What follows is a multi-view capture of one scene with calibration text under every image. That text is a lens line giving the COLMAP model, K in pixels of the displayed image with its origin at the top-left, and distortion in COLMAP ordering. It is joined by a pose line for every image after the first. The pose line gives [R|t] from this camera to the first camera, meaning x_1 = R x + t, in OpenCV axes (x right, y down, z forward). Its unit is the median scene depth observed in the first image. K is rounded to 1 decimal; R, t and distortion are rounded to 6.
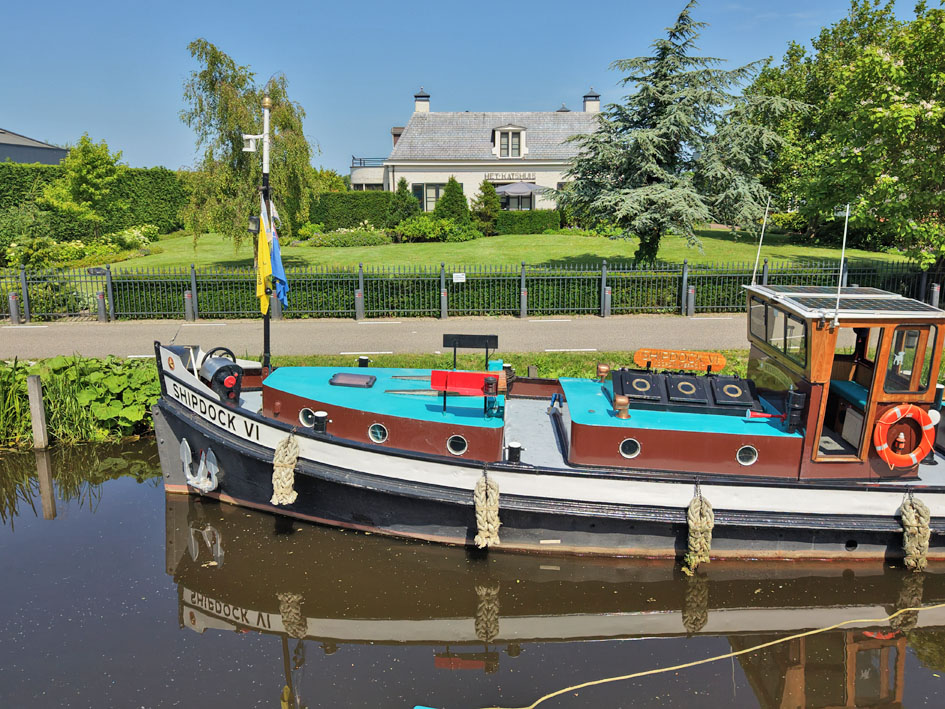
lens RADIAL K [[792.8, 0, 472.5], [0, 792.8, 354.5], [0, 0, 1]] dist [0.068842, -0.104129]
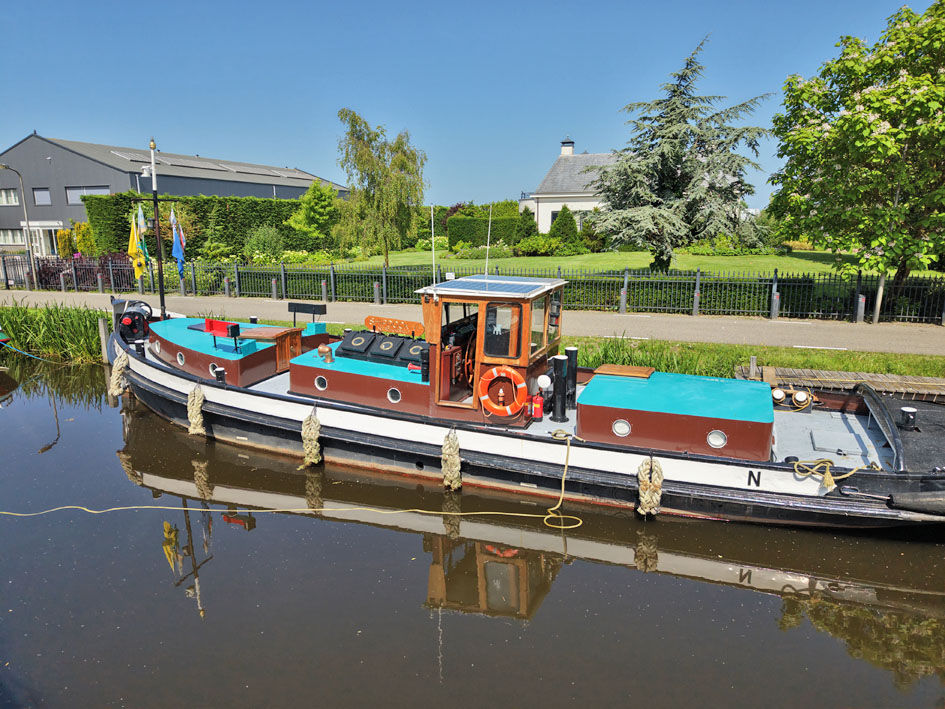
lens RADIAL K [[627.6, 0, 472.5], [0, 627.6, 354.5], [0, 0, 1]] dist [0.037677, -0.001995]
pose [[0.934307, 0.073986, -0.348708, 0.476144], [-0.072707, 0.997212, 0.016773, 0.017327], [0.348976, 0.009683, 0.937081, 0.032982]]
